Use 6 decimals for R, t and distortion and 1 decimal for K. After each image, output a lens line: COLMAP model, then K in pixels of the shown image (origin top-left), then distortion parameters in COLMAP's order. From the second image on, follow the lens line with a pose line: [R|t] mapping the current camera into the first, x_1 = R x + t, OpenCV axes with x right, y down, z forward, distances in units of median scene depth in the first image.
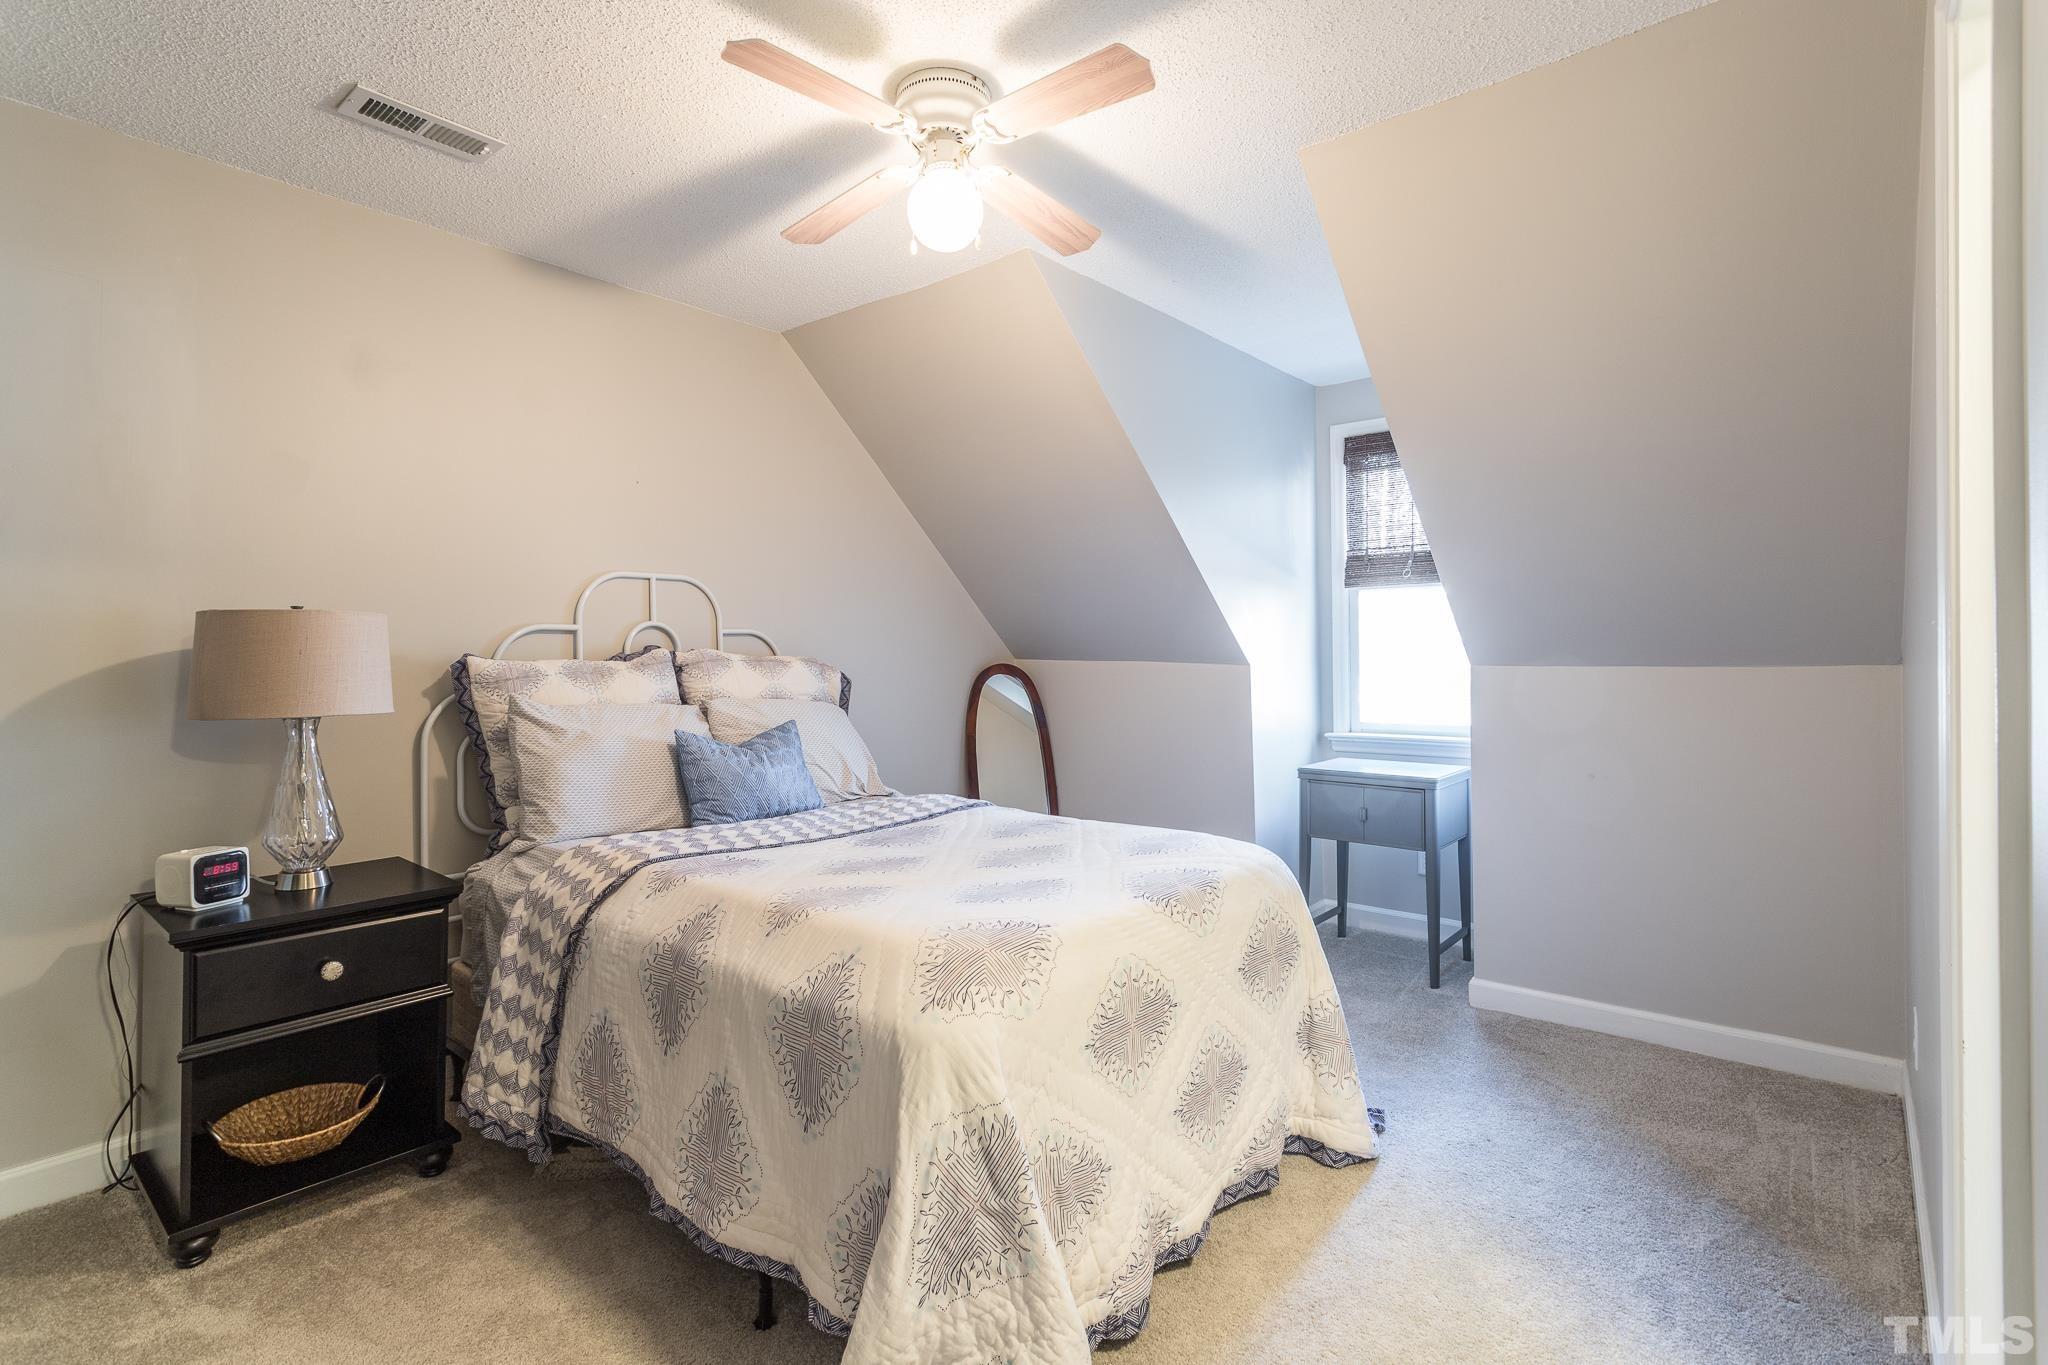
lens RADIAL K [[986.7, 0, 1031.5], [0, 986.7, 662.8], [0, 0, 1]] dist [0.001283, 0.000867]
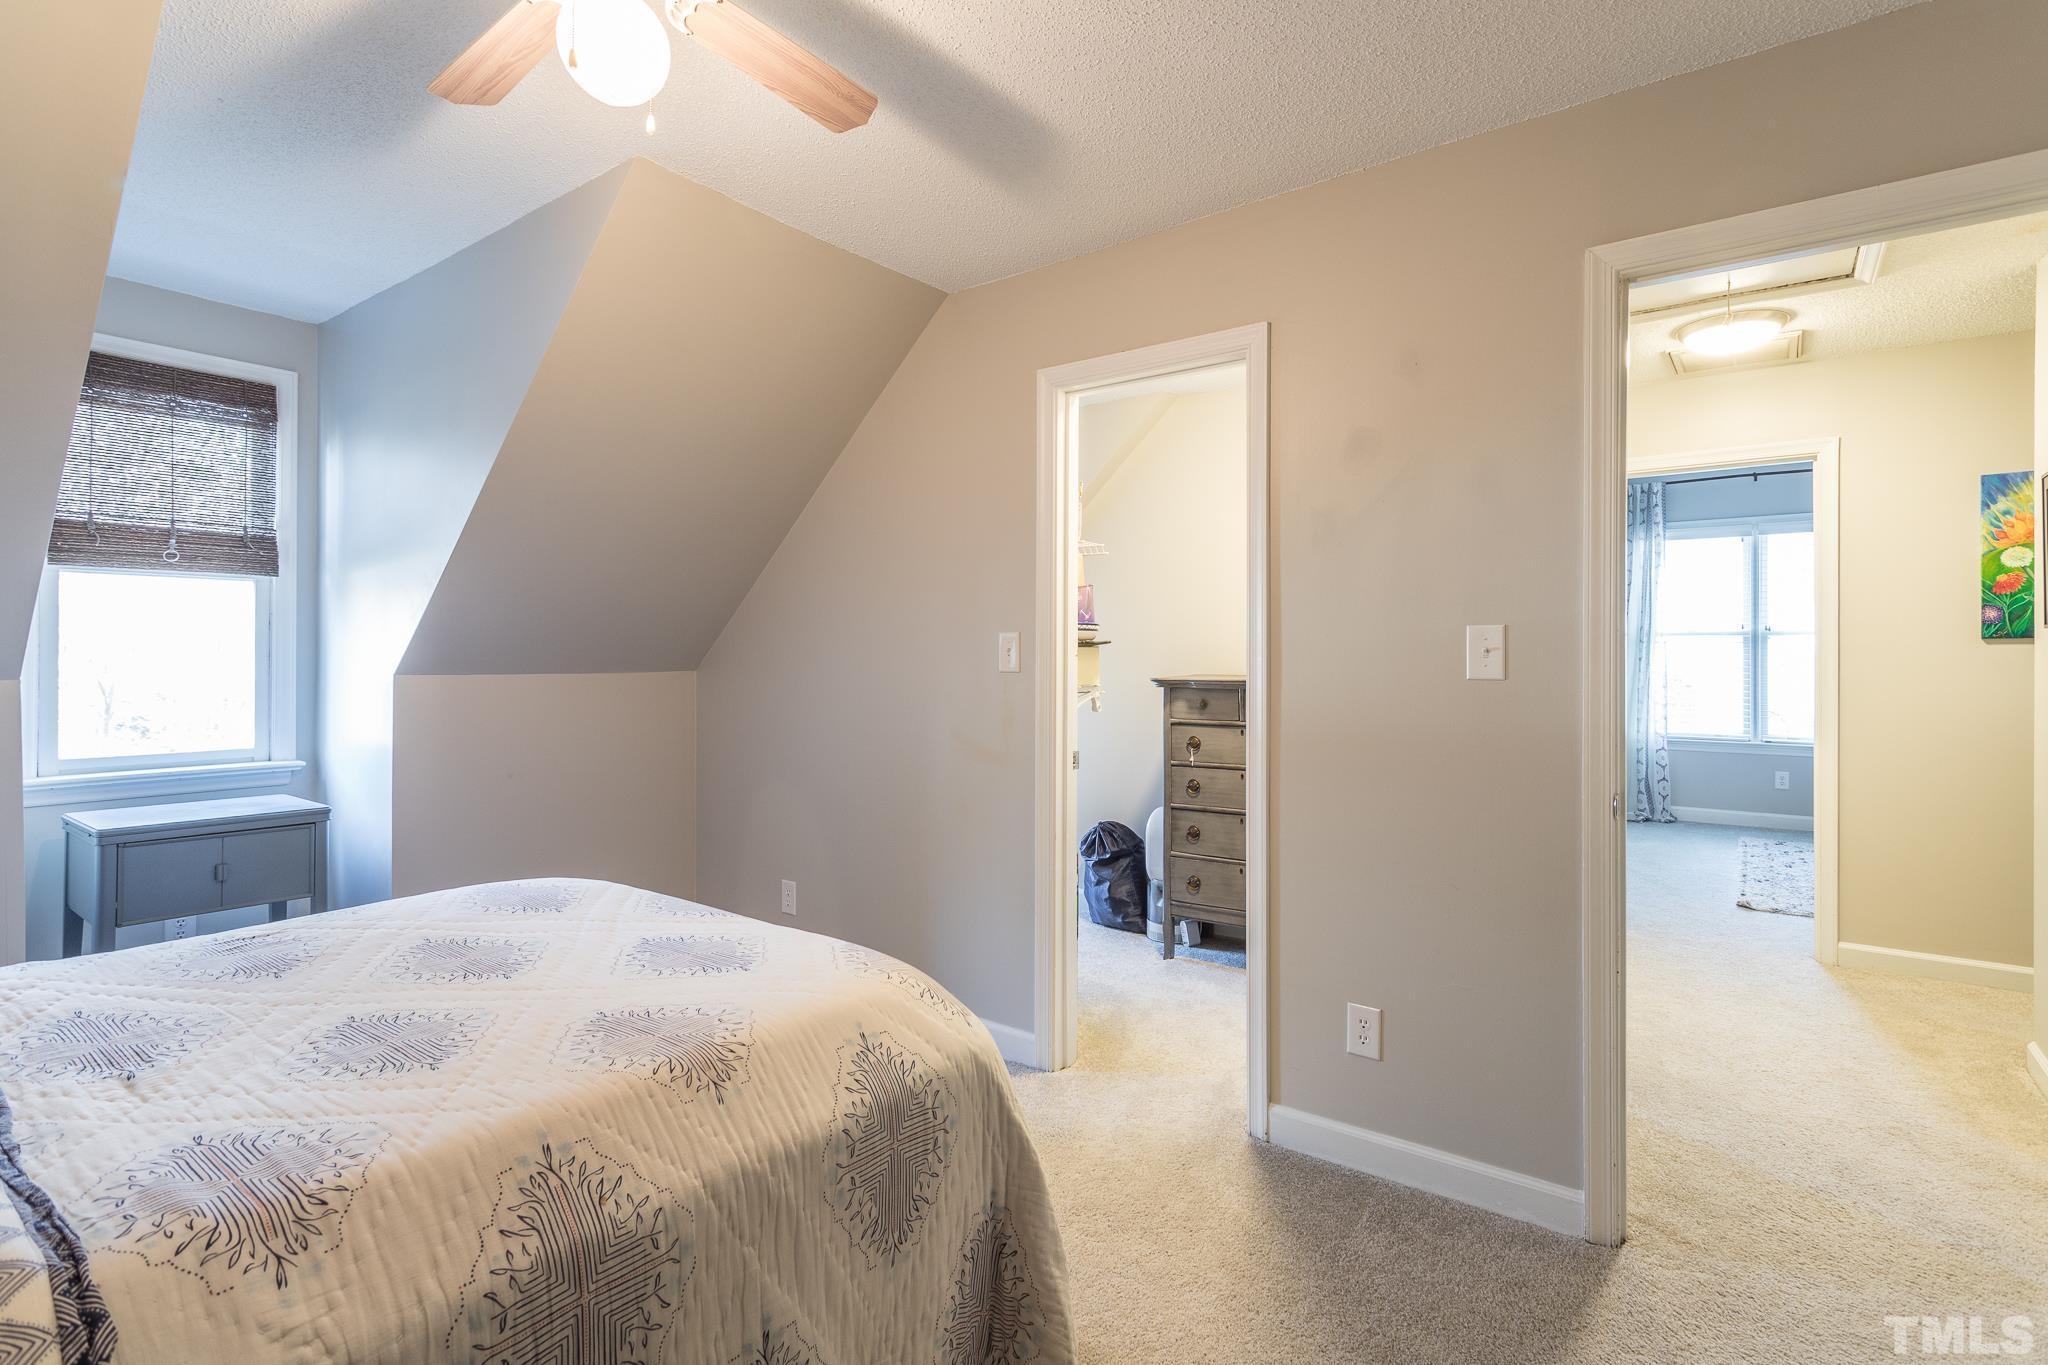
lens RADIAL K [[986.7, 0, 1031.5], [0, 986.7, 662.8], [0, 0, 1]] dist [0.001283, 0.000867]
pose [[-0.064470, 0.002823, 0.997916, -0.994821], [0.006480, 0.999976, -0.002410, -0.005320], [-0.997899, 0.006312, -0.064487, 0.907409]]
